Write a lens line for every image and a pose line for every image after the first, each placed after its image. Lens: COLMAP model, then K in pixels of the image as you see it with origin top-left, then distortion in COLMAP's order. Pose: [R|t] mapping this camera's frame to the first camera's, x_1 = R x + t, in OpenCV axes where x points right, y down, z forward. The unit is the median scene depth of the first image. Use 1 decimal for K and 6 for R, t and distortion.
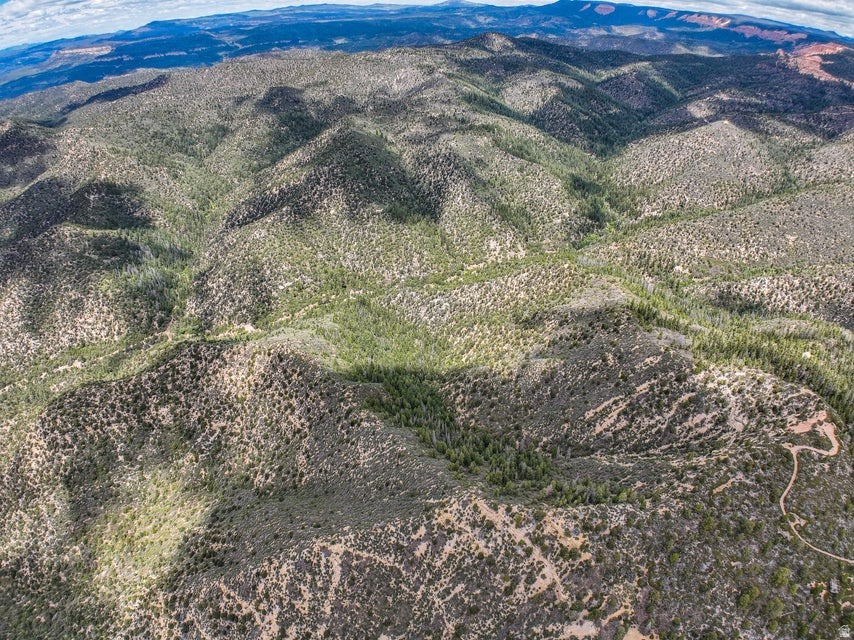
lens RADIAL K [[524.7, 0, 423.0], [0, 524.7, 314.8], [0, 0, 1]] dist [-0.175899, 0.028396]
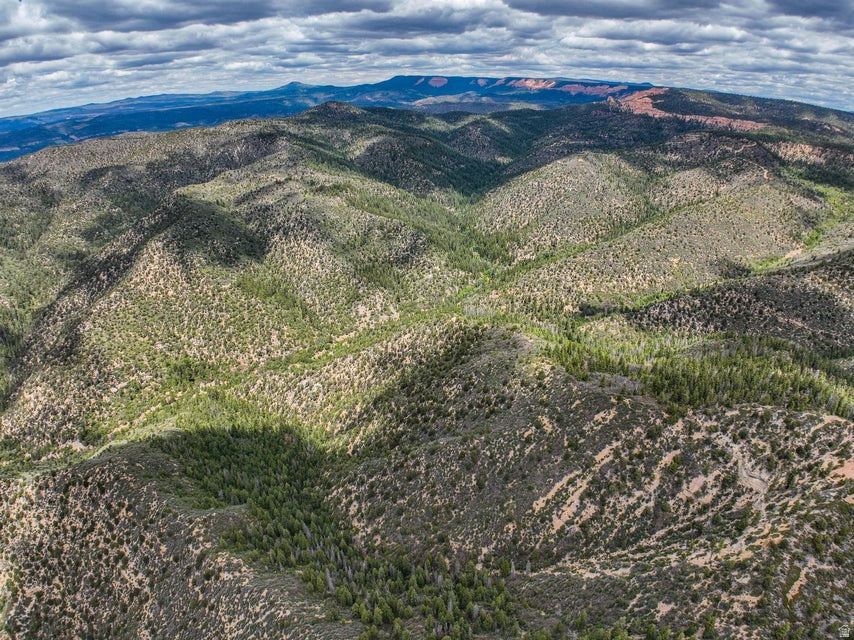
lens RADIAL K [[524.7, 0, 423.0], [0, 524.7, 314.8], [0, 0, 1]] dist [-0.175899, 0.028396]
pose [[0.959557, -0.113848, 0.257468, 0.009893], [0.149401, 0.981099, -0.122978, -0.005336], [-0.238601, 0.156470, 0.958429, 0.266790]]
